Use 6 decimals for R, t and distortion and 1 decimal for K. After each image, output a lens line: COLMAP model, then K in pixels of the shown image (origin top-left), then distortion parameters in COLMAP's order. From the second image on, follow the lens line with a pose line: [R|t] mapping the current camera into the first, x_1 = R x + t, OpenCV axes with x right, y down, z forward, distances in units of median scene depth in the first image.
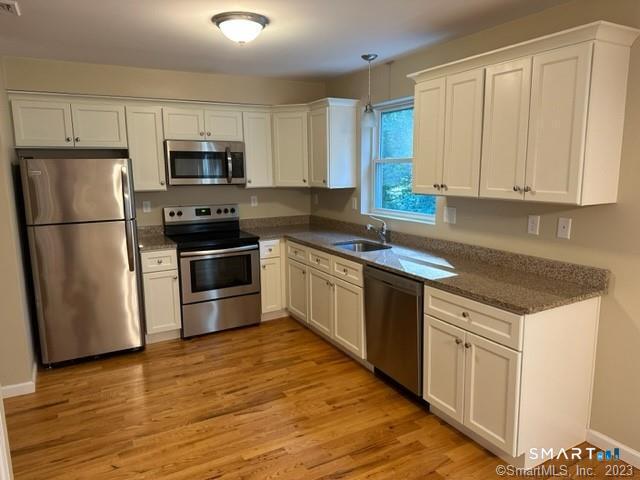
lens RADIAL K [[448.7, 0, 320.0], [0, 448.7, 240.0], [0, 0, 1]] dist [0.116980, -0.167825]
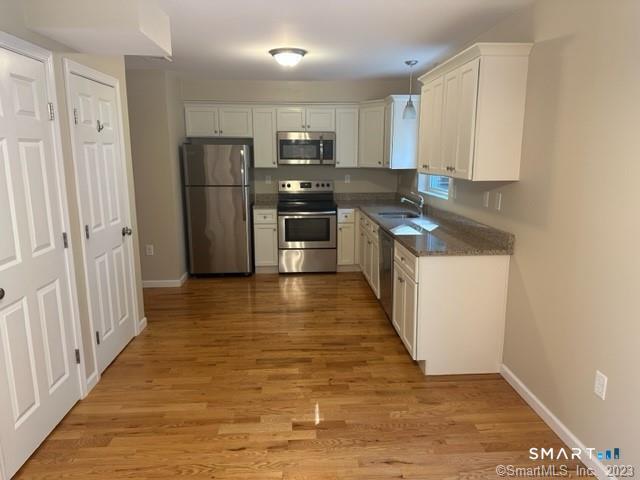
lens RADIAL K [[448.7, 0, 320.0], [0, 448.7, 240.0], [0, 0, 1]] dist [0.116980, -0.167825]
pose [[0.902214, 0.092564, -0.421238, 0.390364], [-0.079874, 0.995662, 0.047715, 0.036200], [0.423828, -0.009403, 0.905694, -0.207254]]
